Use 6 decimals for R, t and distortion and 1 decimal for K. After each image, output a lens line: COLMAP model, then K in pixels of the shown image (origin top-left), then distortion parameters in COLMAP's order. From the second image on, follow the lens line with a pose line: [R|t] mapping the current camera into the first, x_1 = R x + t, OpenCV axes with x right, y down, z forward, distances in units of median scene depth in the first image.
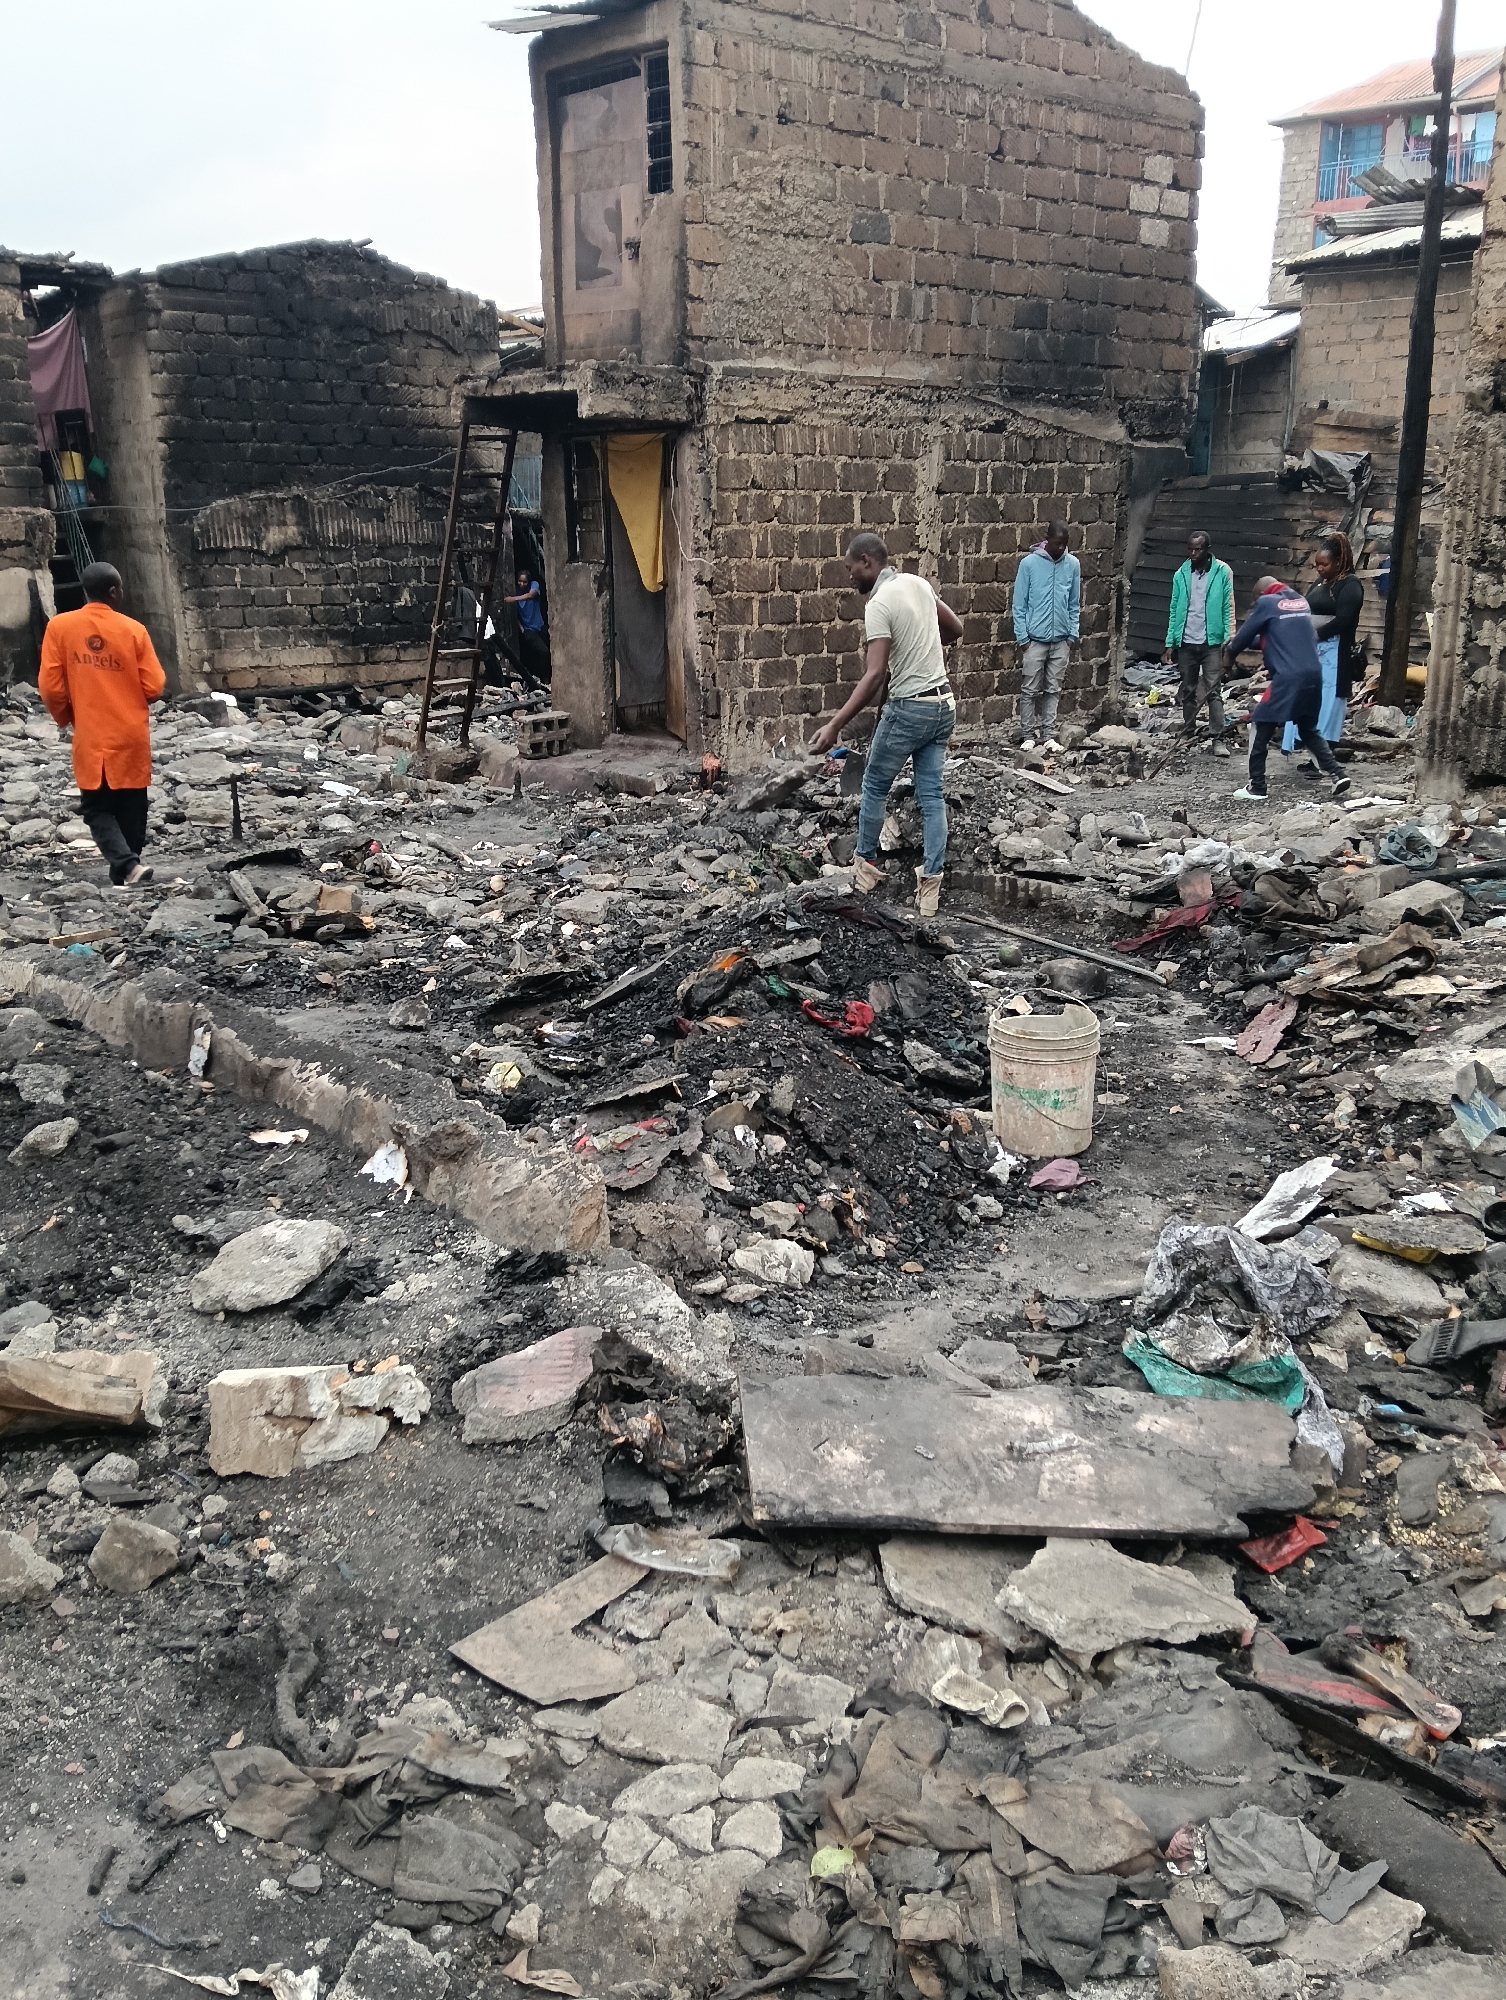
lens RADIAL K [[1674.7, 0, 769.0], [0, 1674.7, 992.8], [0, 0, 1]] dist [0.042882, -0.095683]
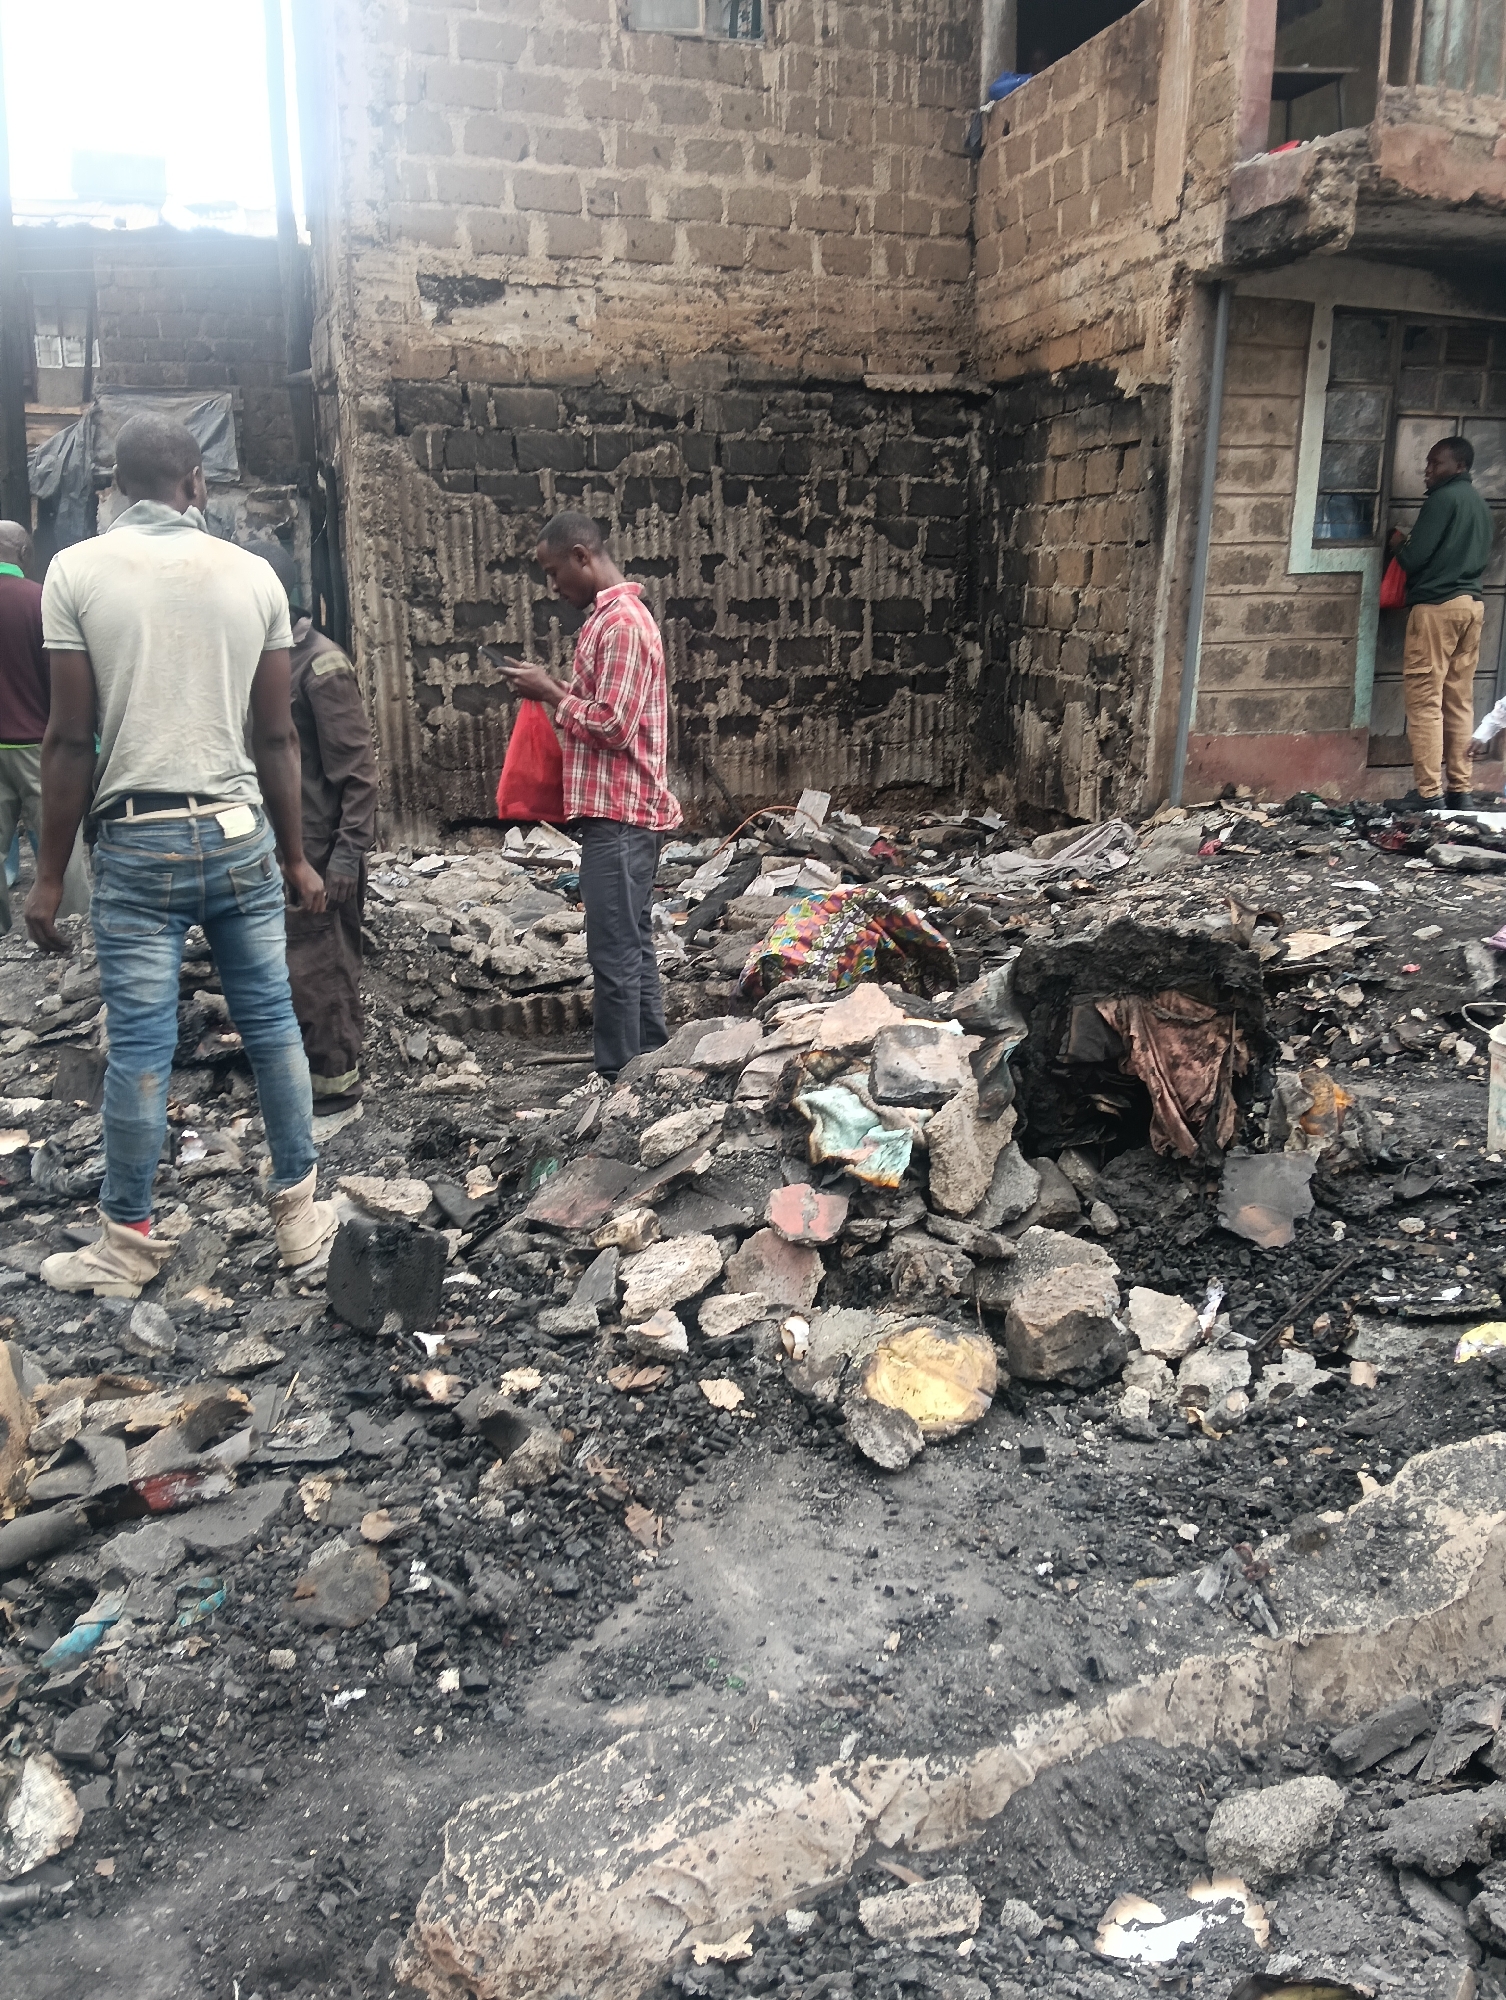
lens RADIAL K [[1639.7, 0, 739.7], [0, 1639.7, 961.1], [0, 0, 1]] dist [0.087878, -0.171463]
pose [[0.365638, -0.206559, 0.907547, -0.271457], [0.267541, 0.957238, 0.110080, -0.083256], [-0.891477, 0.202556, 0.405266, 0.368338]]
